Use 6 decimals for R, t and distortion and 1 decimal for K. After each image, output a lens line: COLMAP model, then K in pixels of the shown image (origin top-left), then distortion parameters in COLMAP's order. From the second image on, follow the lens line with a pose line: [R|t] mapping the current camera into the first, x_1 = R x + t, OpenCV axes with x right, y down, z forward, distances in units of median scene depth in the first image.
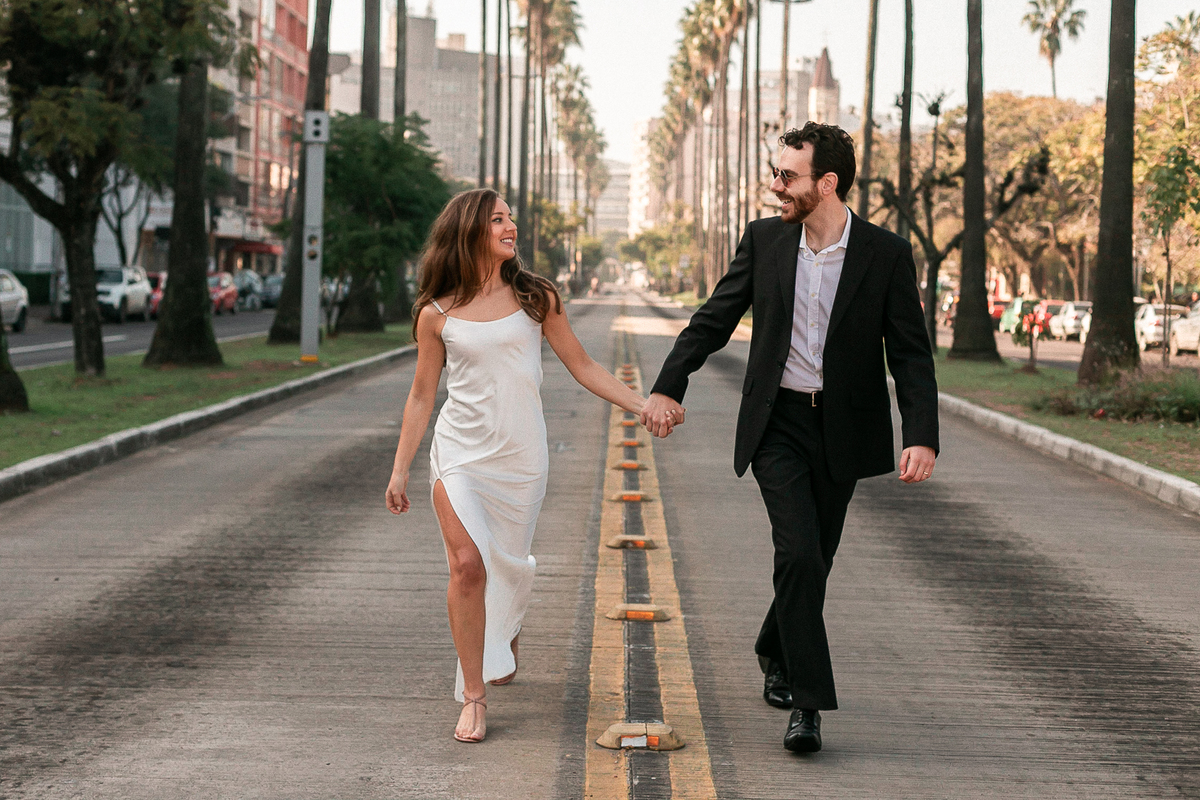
lens RADIAL K [[2203.6, 0, 529.6], [0, 2203.6, 399.4], [0, 0, 1]] dist [0.009316, -0.078405]
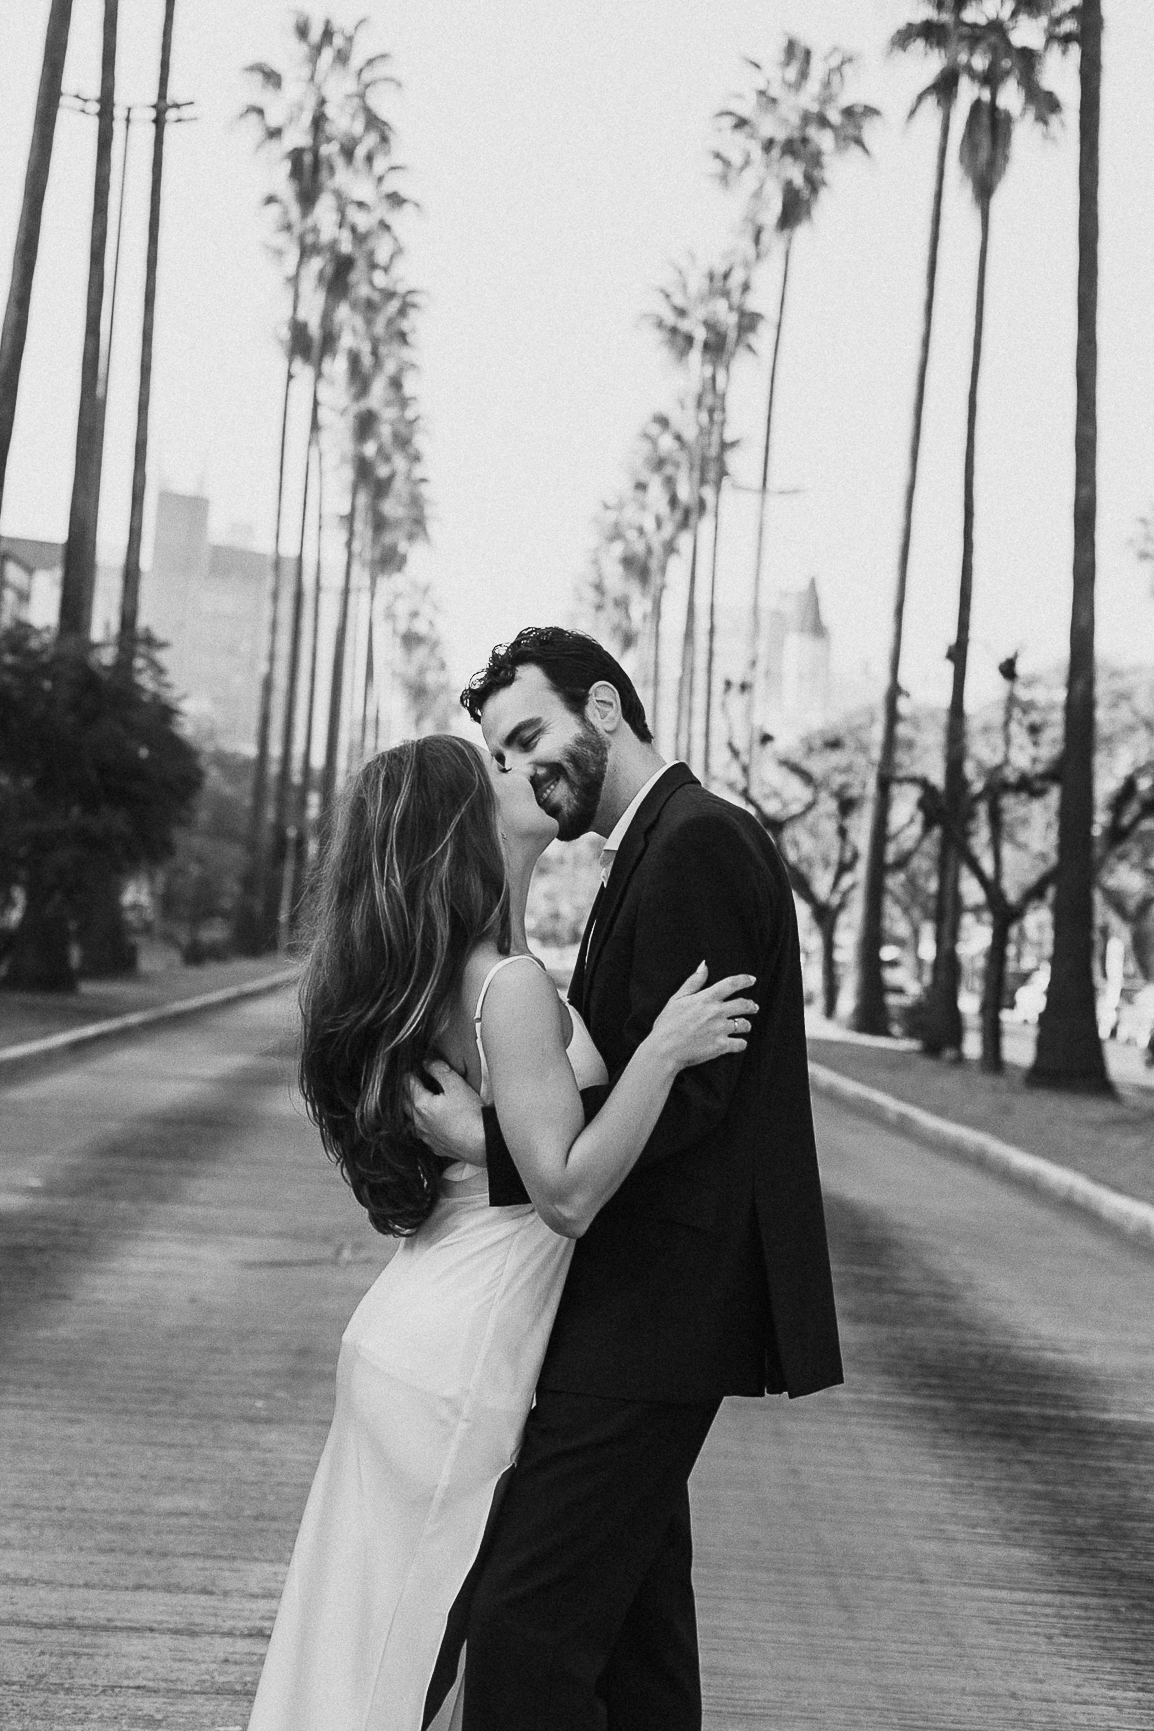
lens RADIAL K [[3178.7, 0, 541.6], [0, 3178.7, 697.6], [0, 0, 1]] dist [0.009316, -0.078405]
pose [[0.997084, 0.051443, 0.056370, 0.006607], [-0.044248, 0.991520, -0.122192, -0.010722], [-0.062178, 0.119341, 0.990904, 0.136059]]
